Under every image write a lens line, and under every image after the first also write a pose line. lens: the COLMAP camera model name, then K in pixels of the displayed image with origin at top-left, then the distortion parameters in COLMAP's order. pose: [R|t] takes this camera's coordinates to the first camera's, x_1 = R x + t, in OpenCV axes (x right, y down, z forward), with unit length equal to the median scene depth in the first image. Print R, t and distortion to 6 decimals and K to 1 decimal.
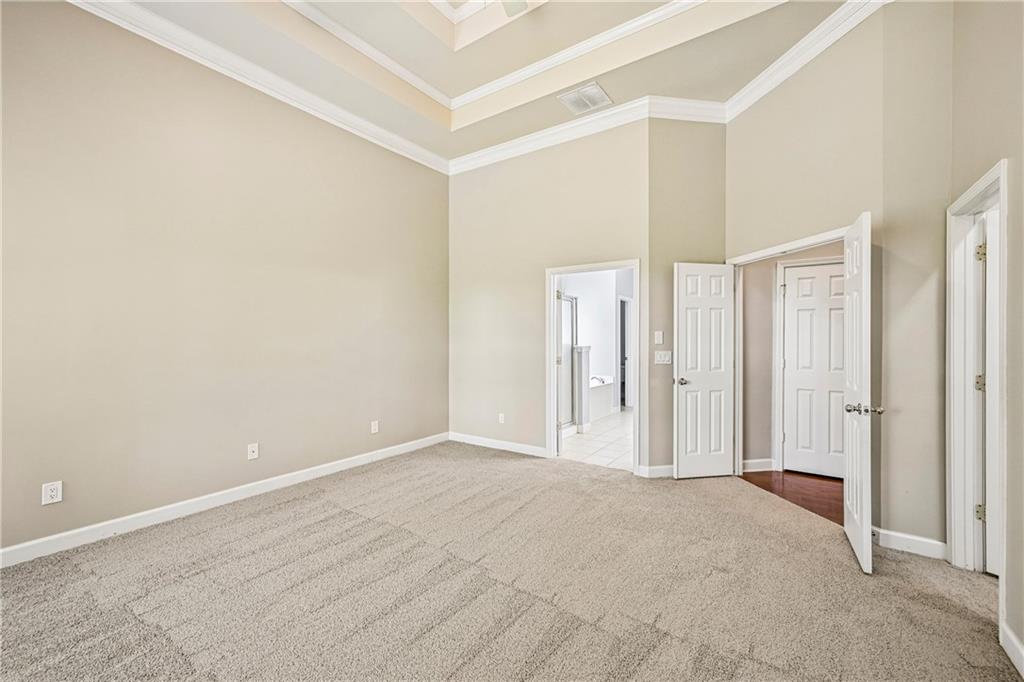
lens RADIAL K [[414.8, 0, 516.5], [0, 414.8, 339.0], [0, 0, 1]] dist [0.010971, -0.000016]
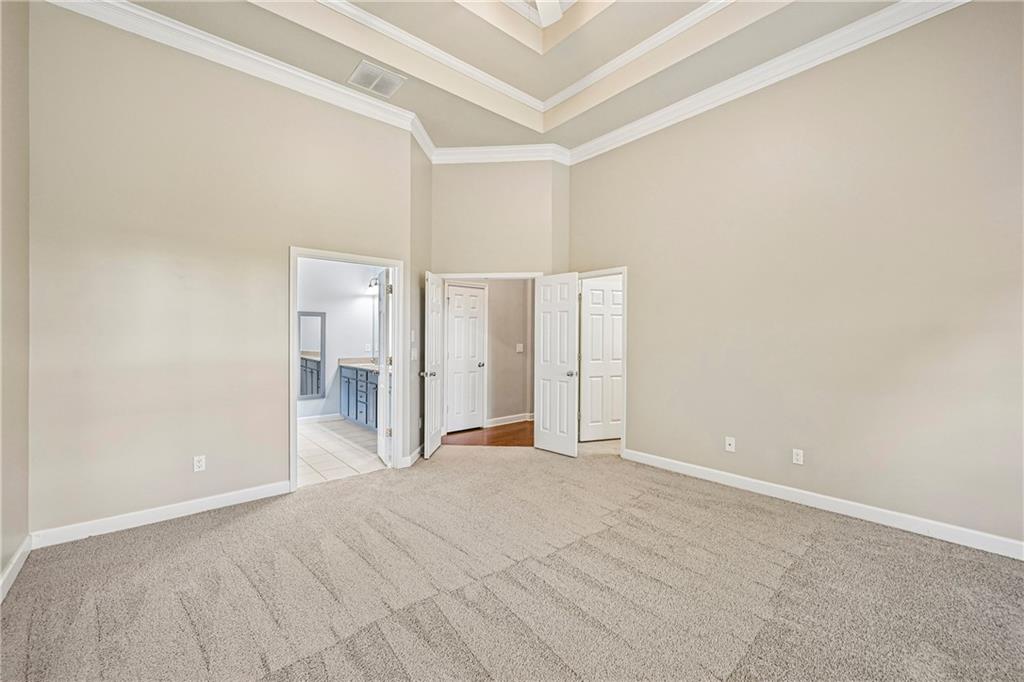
lens RADIAL K [[414.8, 0, 516.5], [0, 414.8, 339.0], [0, 0, 1]] dist [0.010971, -0.000016]
pose [[0.254711, -0.004718, 0.967006, -0.624532], [0.001985, 0.999989, 0.004356, -0.000429], [-0.967015, 0.000810, 0.254717, 0.437737]]
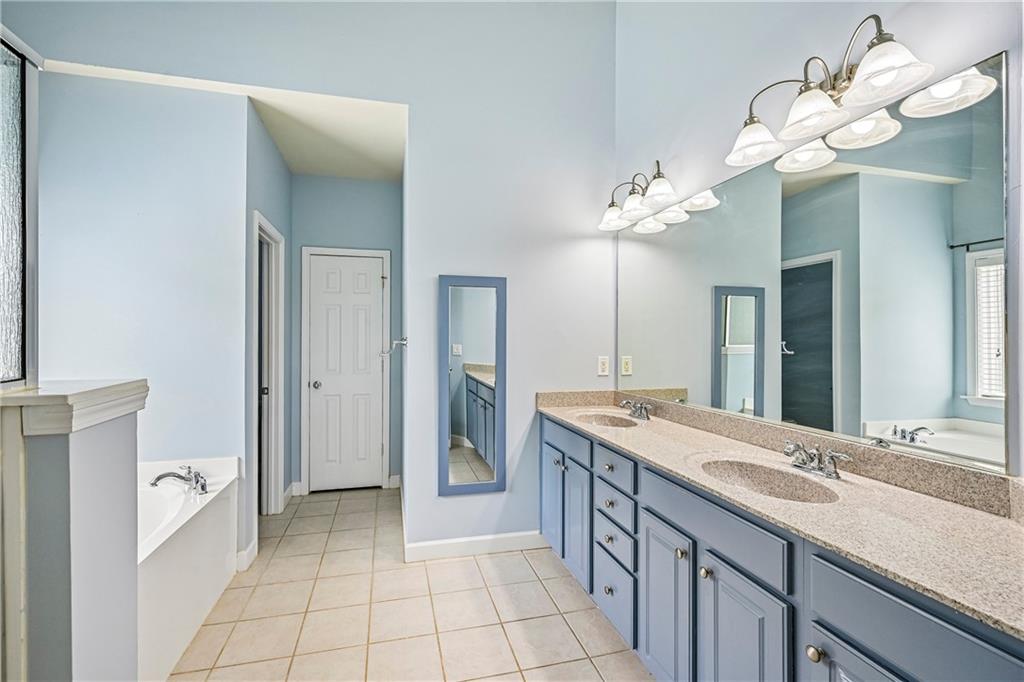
lens RADIAL K [[439.5, 0, 509.7], [0, 439.5, 336.3], [0, 0, 1]] dist [0.000222, 0.000063]
pose [[0.646233, 0.002735, 0.763135, 0.194305], [0.003349, 0.999974, -0.006420, -0.001244], [-0.763133, 0.006704, 0.646207, 1.091206]]
